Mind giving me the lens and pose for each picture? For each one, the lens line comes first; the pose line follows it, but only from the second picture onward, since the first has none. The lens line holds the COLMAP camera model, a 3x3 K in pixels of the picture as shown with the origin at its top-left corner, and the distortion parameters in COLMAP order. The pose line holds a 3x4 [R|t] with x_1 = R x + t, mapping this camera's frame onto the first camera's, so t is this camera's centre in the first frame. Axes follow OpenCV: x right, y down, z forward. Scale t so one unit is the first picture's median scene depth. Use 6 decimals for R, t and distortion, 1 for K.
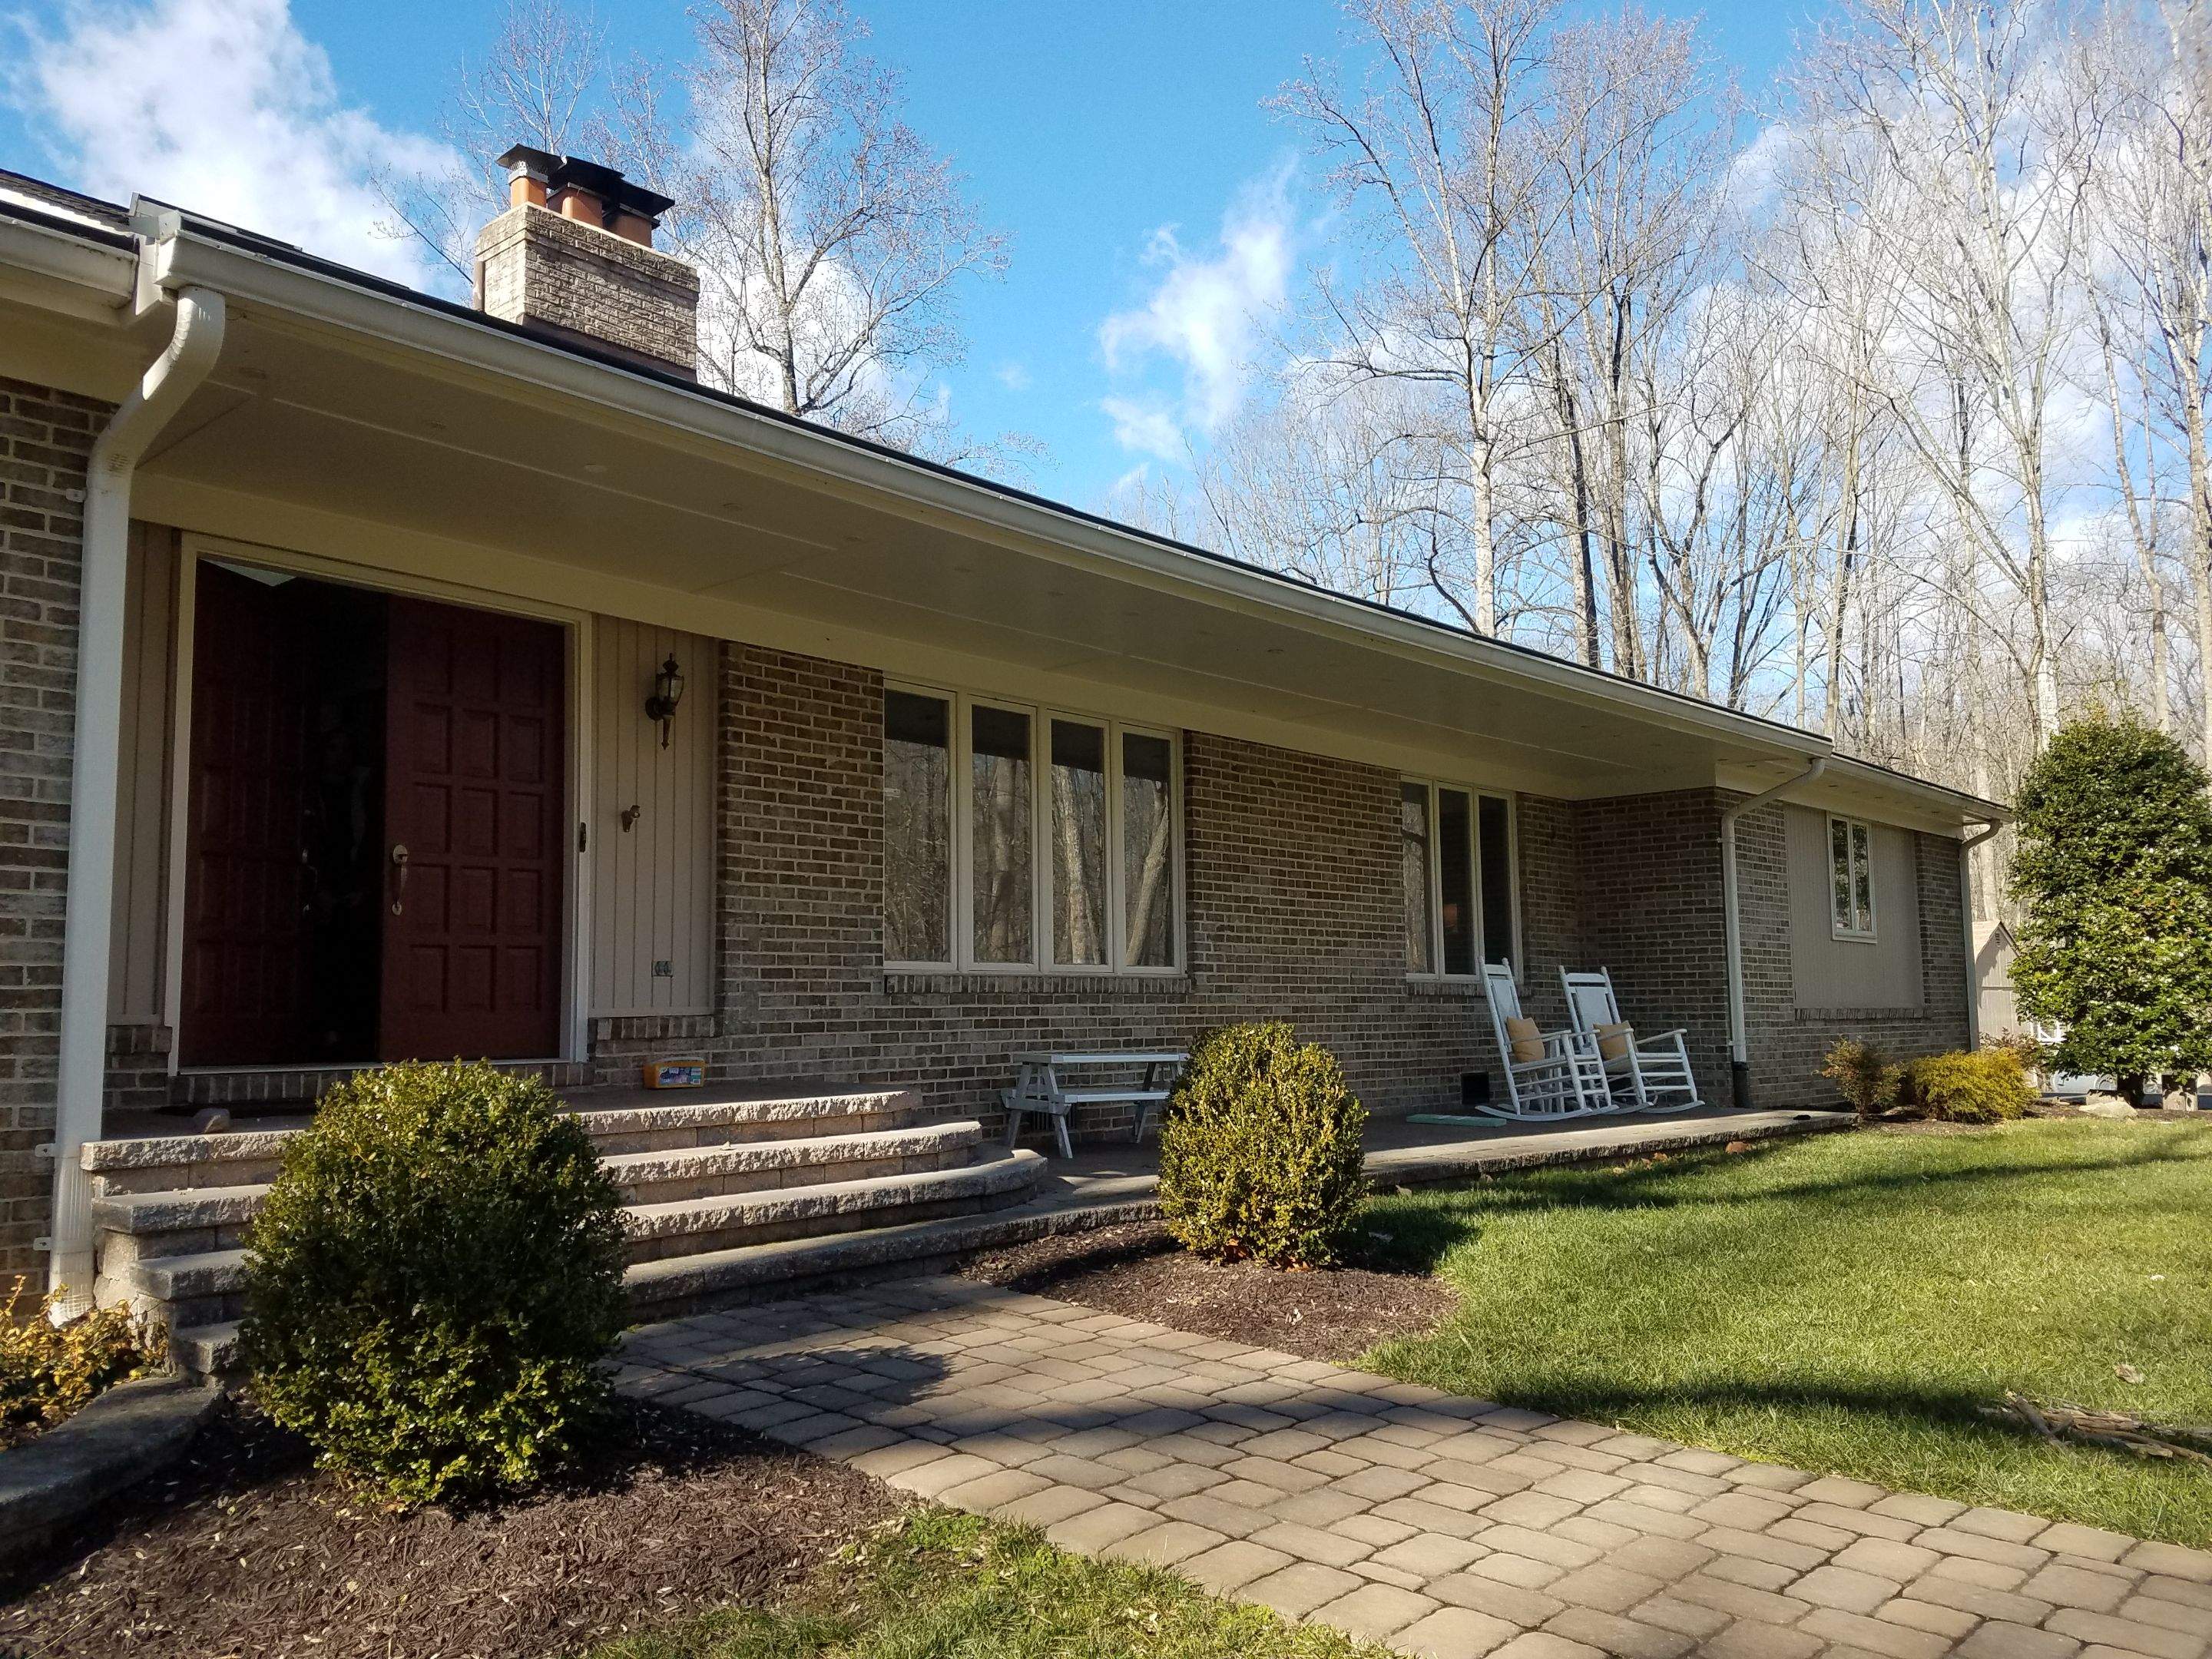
lens RADIAL K [[1668.9, 0, 1106.0], [0, 1668.9, 829.5], [0, 0, 1]] dist [0.225341, -0.293263]
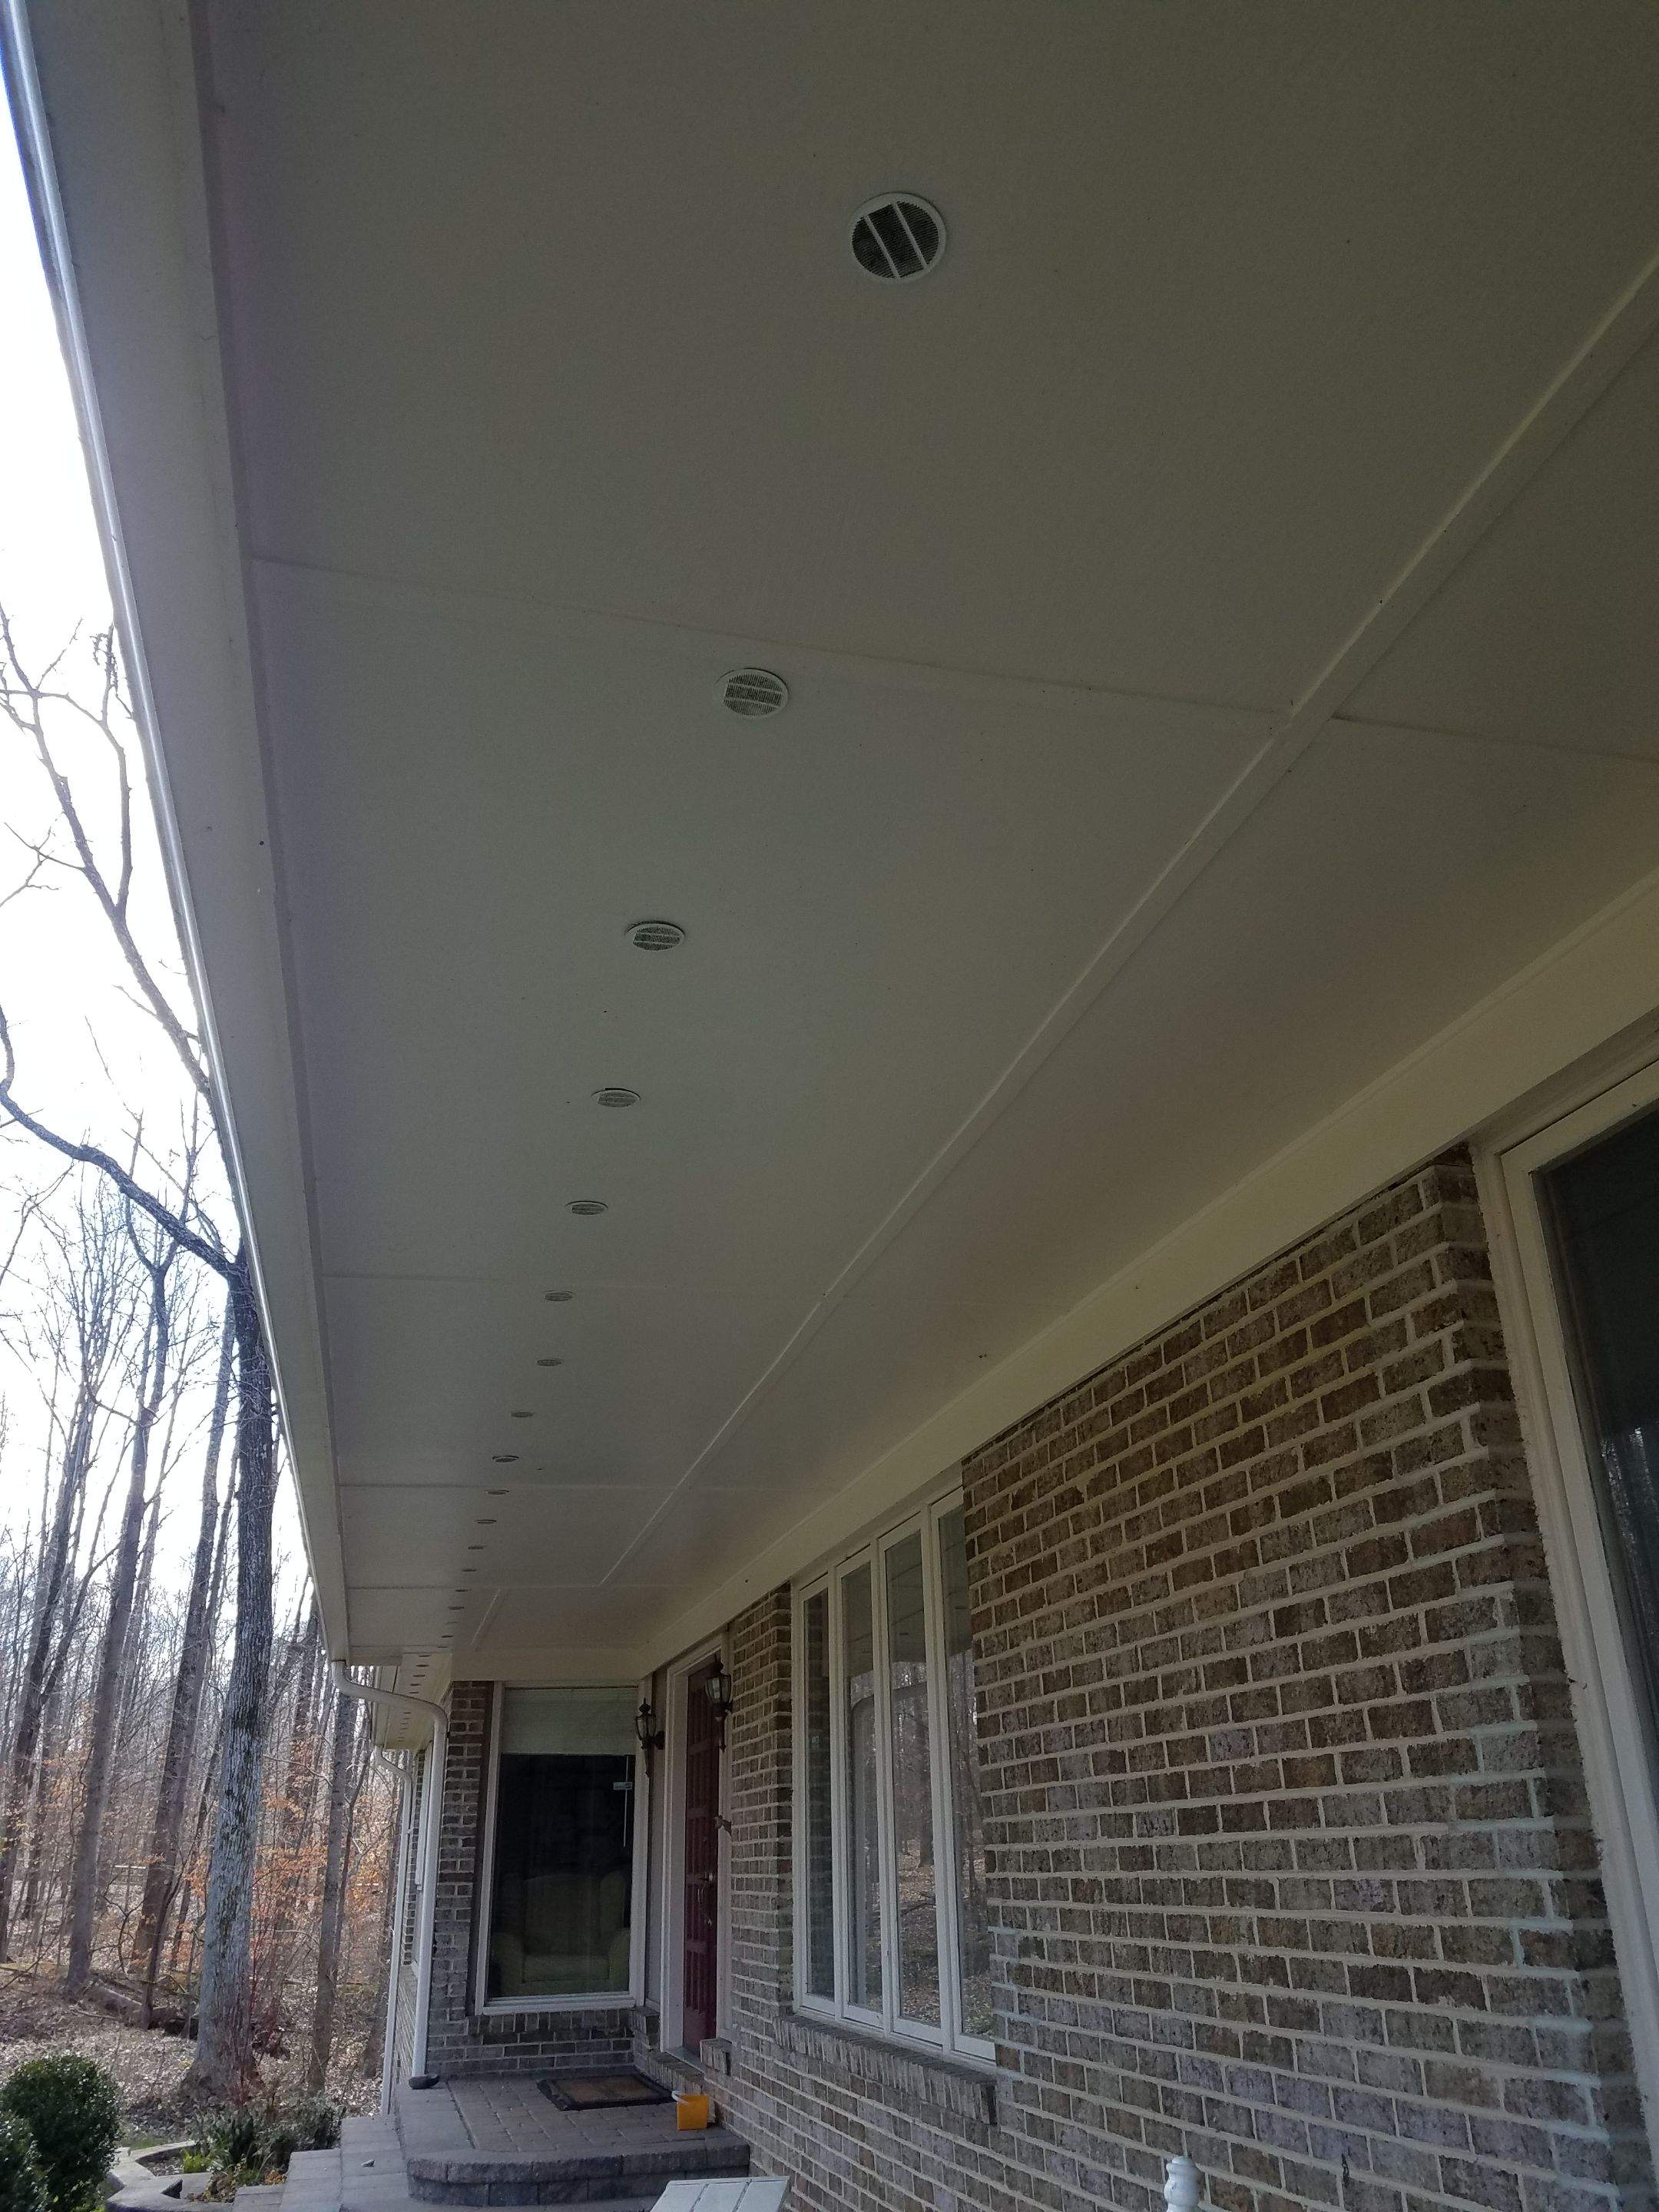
lens RADIAL K [[1690.6, 0, 876.8], [0, 1690.6, 1114.4], [0, 0, 1]] dist [0.060246, -0.083731]
pose [[-0.531407, -0.307542, -0.789319, 0.424749], [0.138011, 0.887891, -0.438865, 0.052326], [0.835799, -0.342151, -0.429387, 1.116774]]
